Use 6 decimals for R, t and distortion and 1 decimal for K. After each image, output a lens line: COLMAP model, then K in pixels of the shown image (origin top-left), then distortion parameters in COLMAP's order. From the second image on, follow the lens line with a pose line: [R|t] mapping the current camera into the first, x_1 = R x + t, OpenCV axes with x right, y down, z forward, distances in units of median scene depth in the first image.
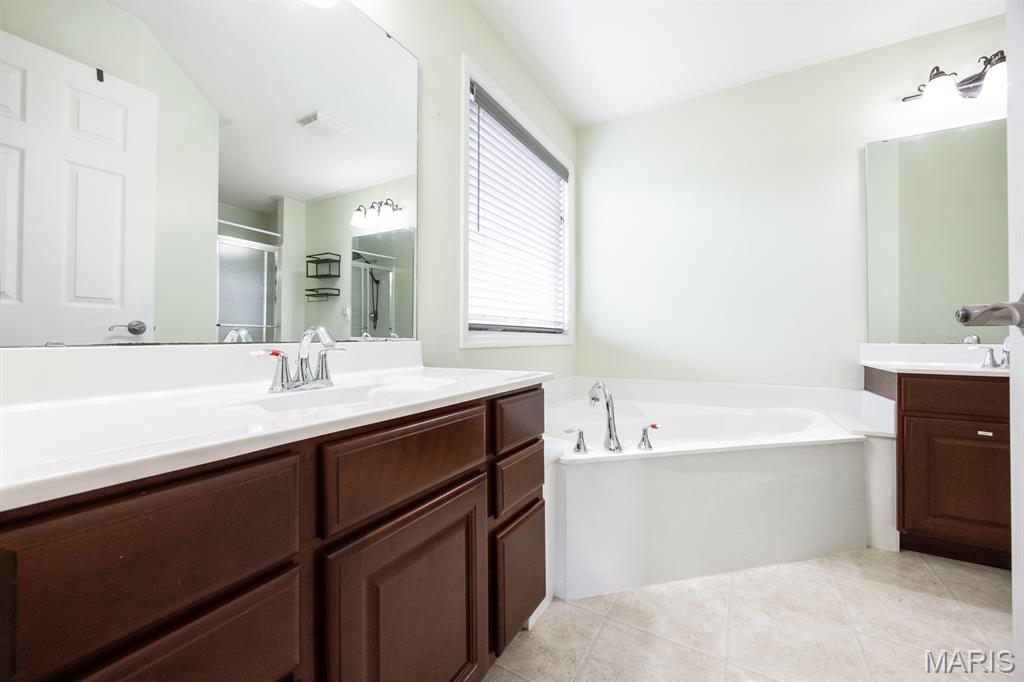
lens RADIAL K [[402.0, 0, 511.9], [0, 402.0, 337.1], [0, 0, 1]] dist [-0.000352, -0.000022]
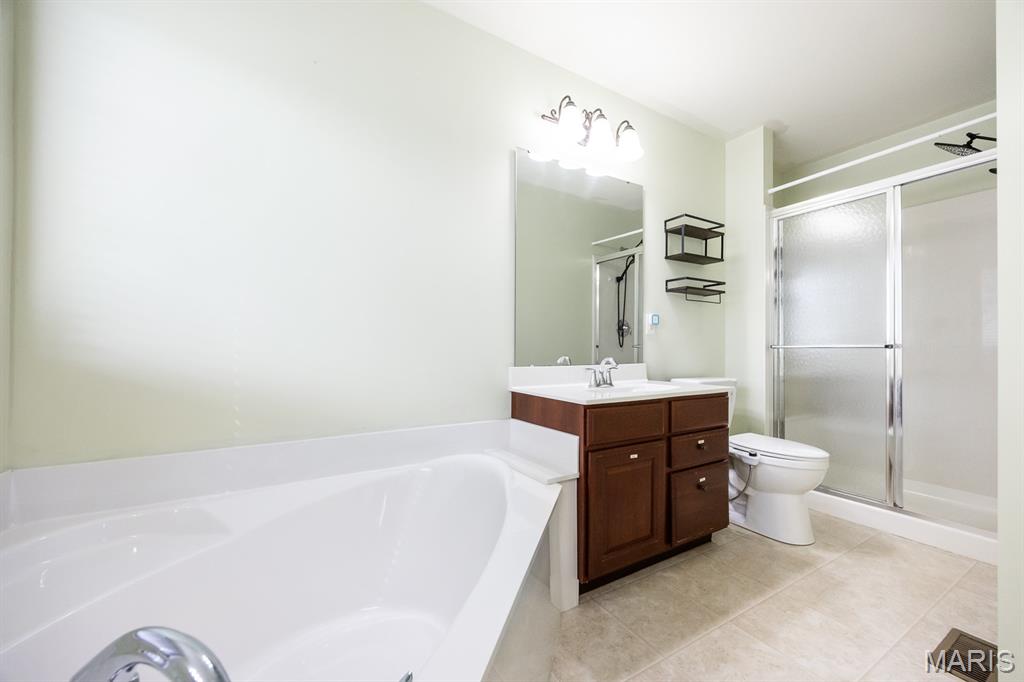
lens RADIAL K [[402.0, 0, 515.4], [0, 402.0, 347.9], [0, 0, 1]] dist [-0.000352, -0.000022]
pose [[0.496062, 0.005846, 0.868267, 0.101985], [-0.004412, 0.999981, -0.004213, -0.025104], [-0.868276, -0.001741, 0.496079, 0.584440]]
